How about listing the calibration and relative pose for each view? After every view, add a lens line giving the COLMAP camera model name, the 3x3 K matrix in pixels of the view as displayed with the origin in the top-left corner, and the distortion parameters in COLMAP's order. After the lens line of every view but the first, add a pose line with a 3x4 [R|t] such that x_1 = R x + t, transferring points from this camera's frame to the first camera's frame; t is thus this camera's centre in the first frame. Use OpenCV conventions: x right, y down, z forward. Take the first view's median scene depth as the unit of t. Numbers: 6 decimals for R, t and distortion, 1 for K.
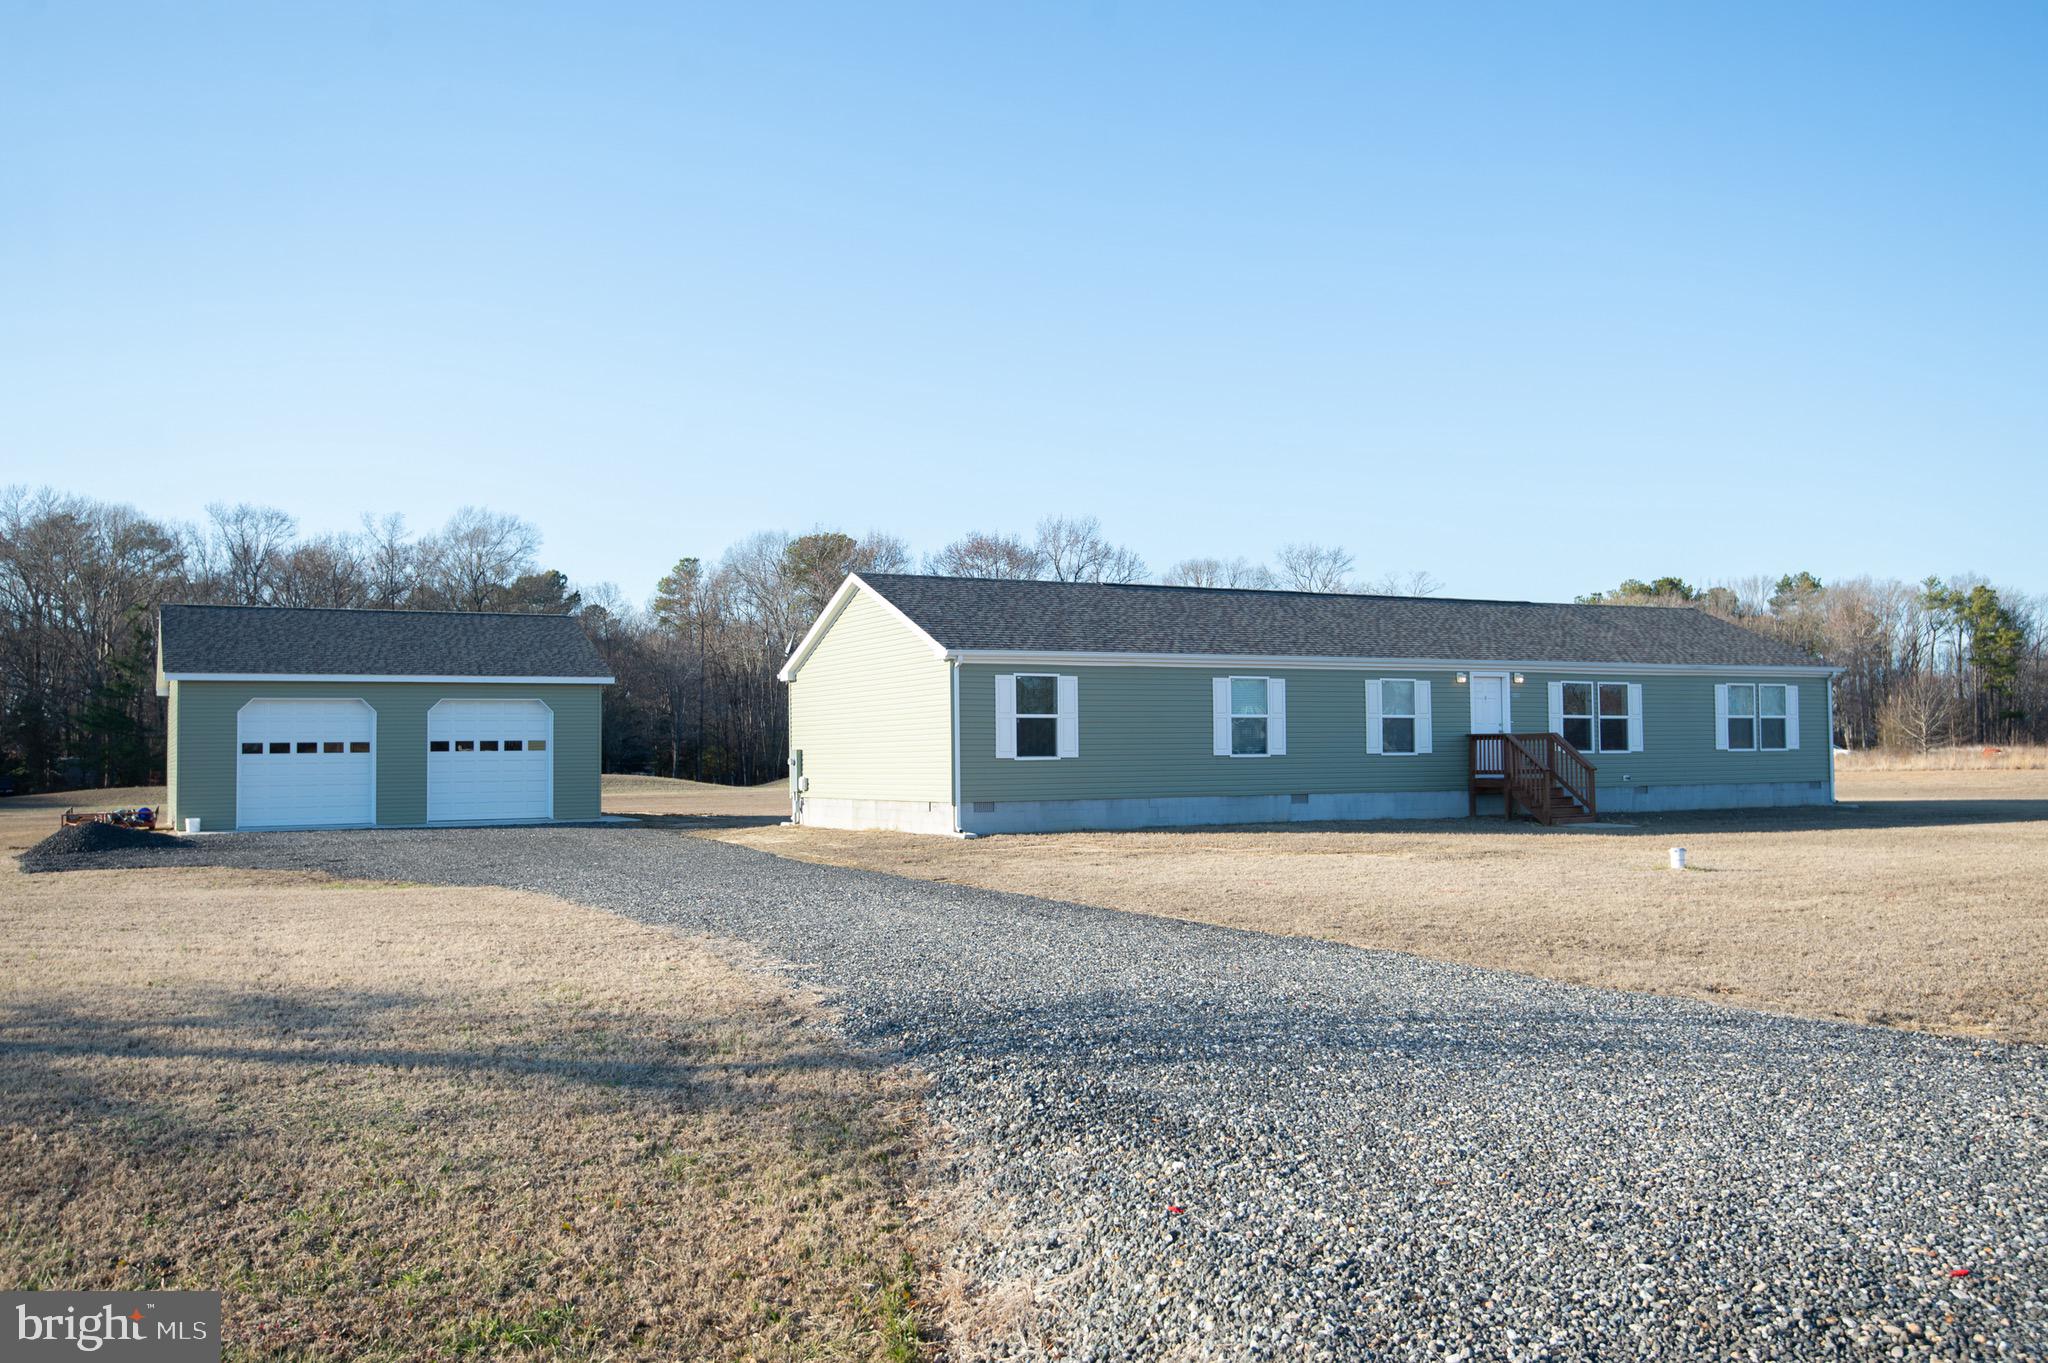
lens RADIAL K [[1669.4, 0, 1024.0], [0, 1669.4, 681.5], [0, 0, 1]] dist [0.039824, -0.019773]
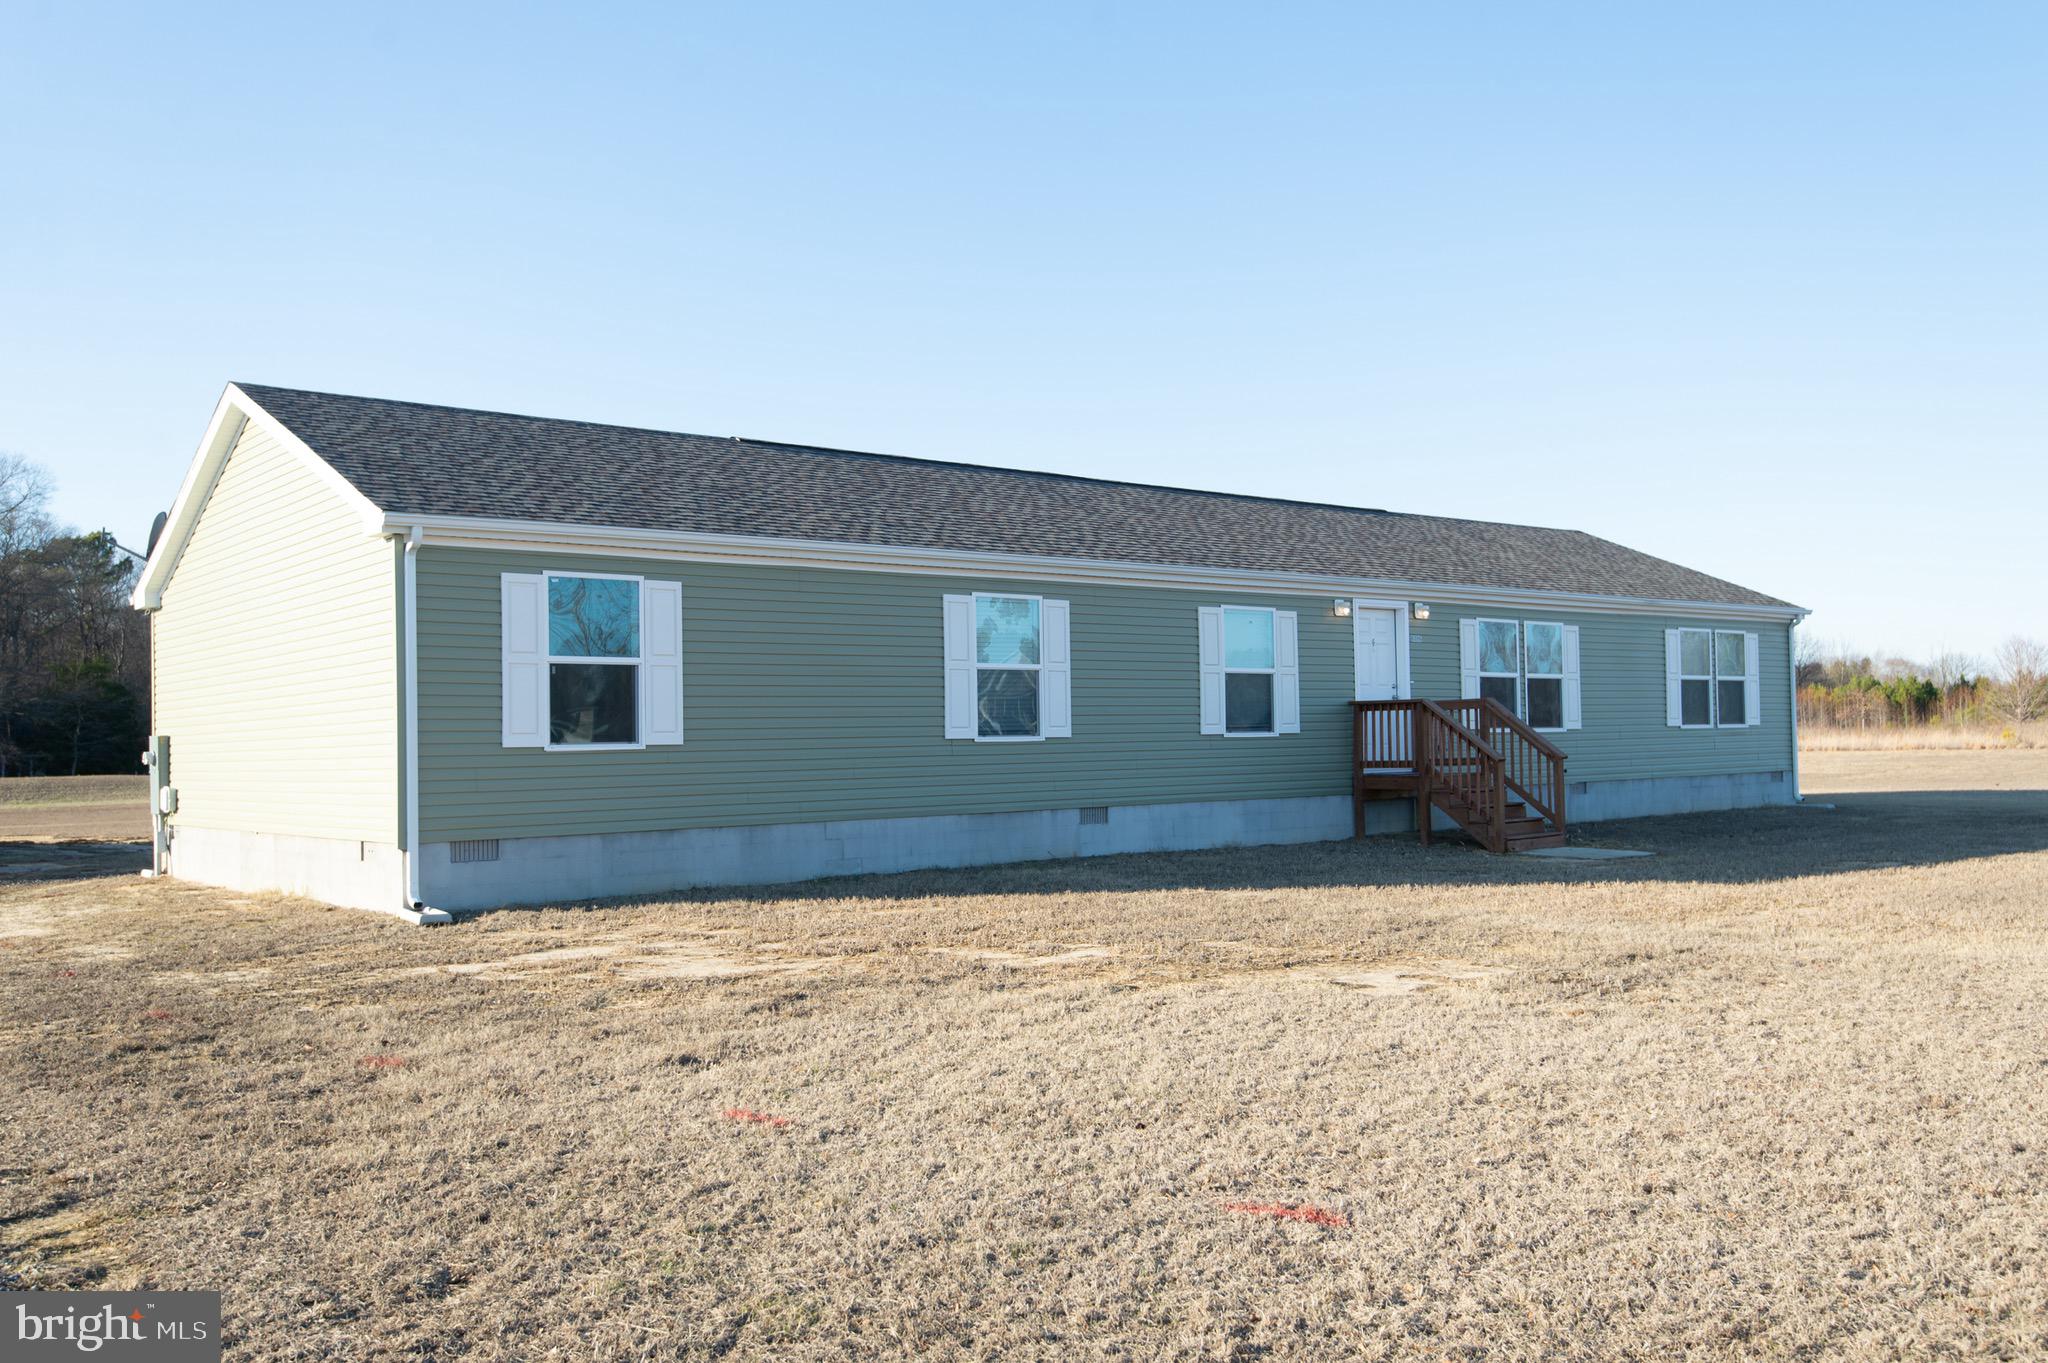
lens RADIAL K [[1669.4, 0, 1024.0], [0, 1669.4, 681.5], [0, 0, 1]] dist [0.039824, -0.019773]
pose [[0.979708, -0.000221, 0.200429, 0.031343], [-0.000952, 0.999983, 0.005758, 0.022992], [-0.200427, -0.005832, 0.979691, 0.476240]]
